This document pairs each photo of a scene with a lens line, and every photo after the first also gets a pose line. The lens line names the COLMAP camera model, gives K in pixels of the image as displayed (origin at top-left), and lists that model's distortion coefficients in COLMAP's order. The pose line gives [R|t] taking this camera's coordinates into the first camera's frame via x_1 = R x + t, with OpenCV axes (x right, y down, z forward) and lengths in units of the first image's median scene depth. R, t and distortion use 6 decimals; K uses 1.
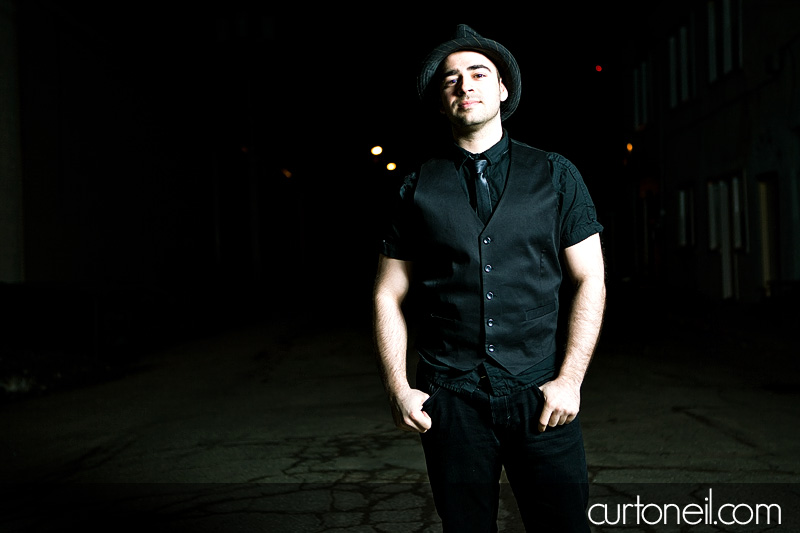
lens RADIAL K [[1114.3, 0, 399.6], [0, 1114.3, 270.4], [0, 0, 1]] dist [0.009053, 0.000000]
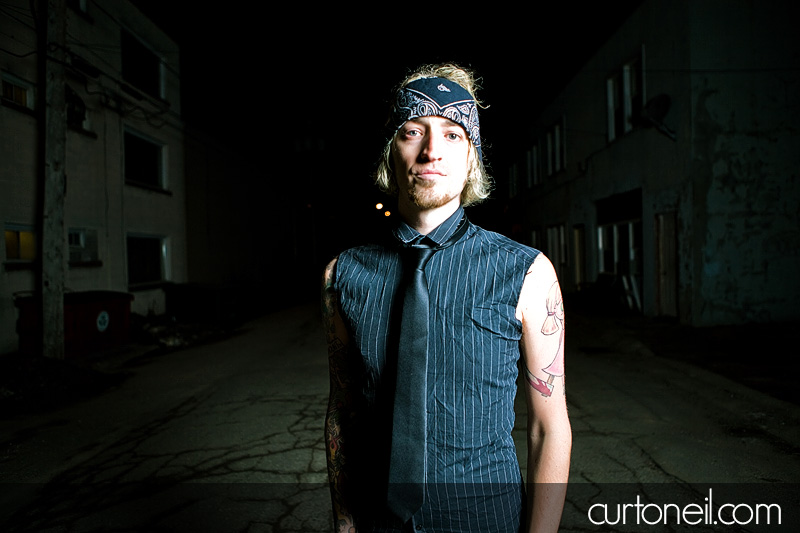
lens RADIAL K [[537.0, 0, 400.4], [0, 537.0, 268.9], [0, 0, 1]] dist [-0.066967, 0.013109]
pose [[0.999977, 0.001122, 0.006651, 0.027271], [-0.001233, 0.999860, 0.016716, -0.033216], [-0.006631, -0.016724, 0.999838, 0.124400]]
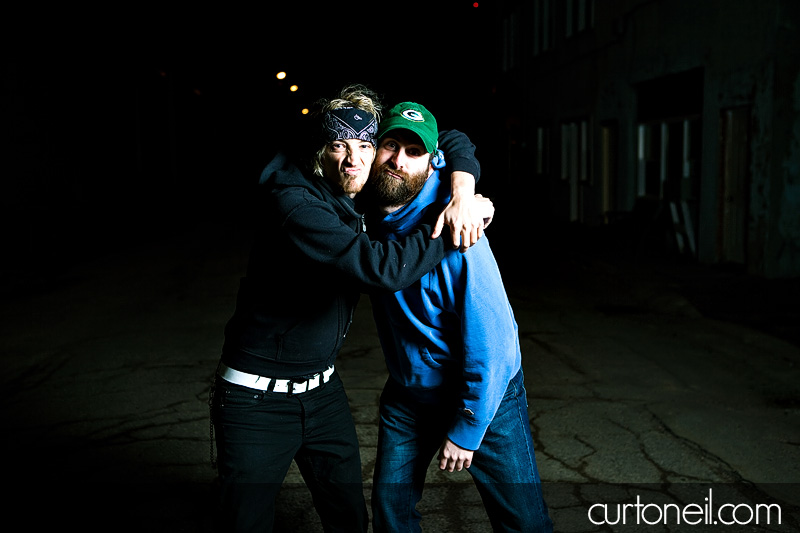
lens RADIAL K [[961.7, 0, 401.6], [0, 961.7, 266.0], [0, 0, 1]] dist [-0.013739, 0.000000]
pose [[0.994346, 0.012354, 0.105467, 0.001665], [-0.022801, 0.994883, 0.098432, -0.034113], [-0.103711, -0.100280, 0.989539, -0.013563]]
